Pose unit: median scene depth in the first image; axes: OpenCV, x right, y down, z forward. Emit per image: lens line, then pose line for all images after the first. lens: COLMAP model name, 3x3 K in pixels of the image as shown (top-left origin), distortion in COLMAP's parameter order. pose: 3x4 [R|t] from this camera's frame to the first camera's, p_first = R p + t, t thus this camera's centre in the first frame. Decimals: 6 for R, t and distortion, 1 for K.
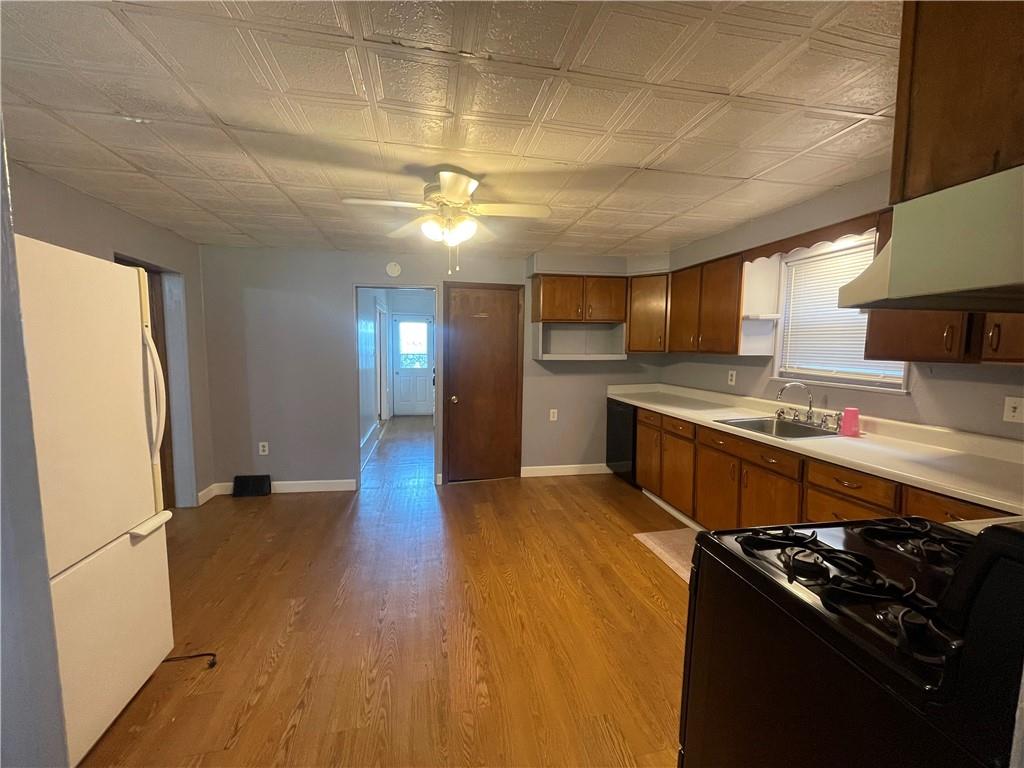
lens RADIAL K [[415.0, 0, 509.2], [0, 415.0, 382.2], [0, 0, 1]] dist [0.000667, 0.000423]
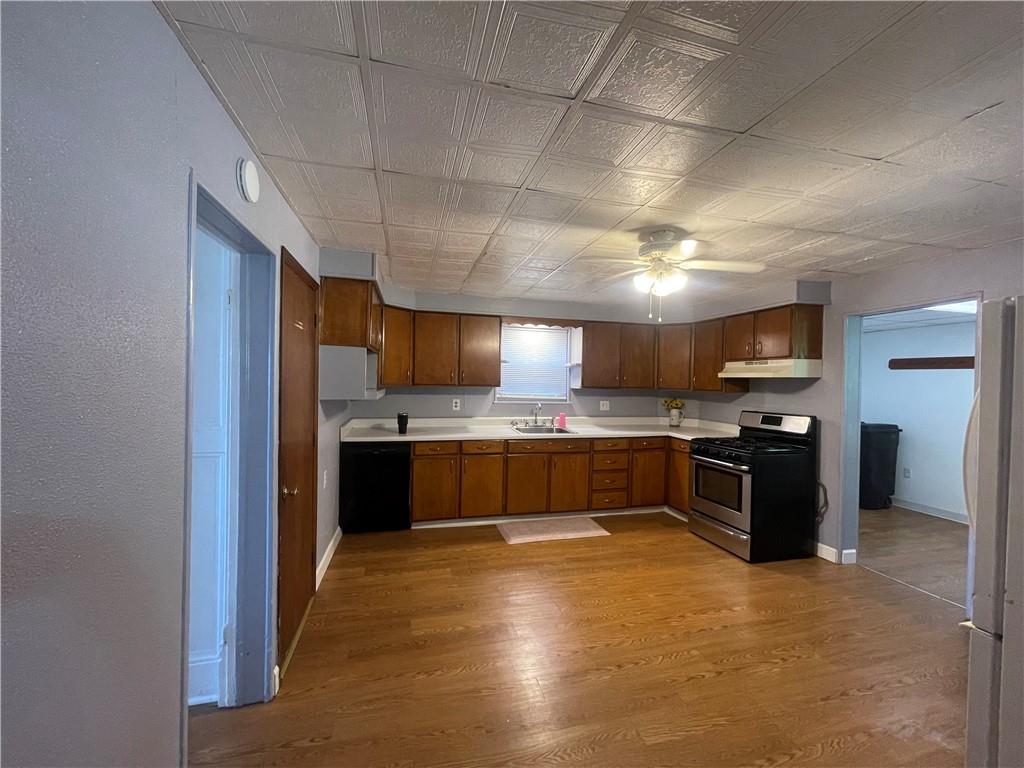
lens RADIAL K [[415.0, 0, 512.3], [0, 415.0, 384.9], [0, 0, 1]] dist [0.000667, 0.000423]
pose [[-0.057557, -0.022445, 0.998090, -0.994066], [0.070209, 0.997181, 0.026474, -0.124365], [-0.995870, 0.071599, -0.055819, 1.200626]]
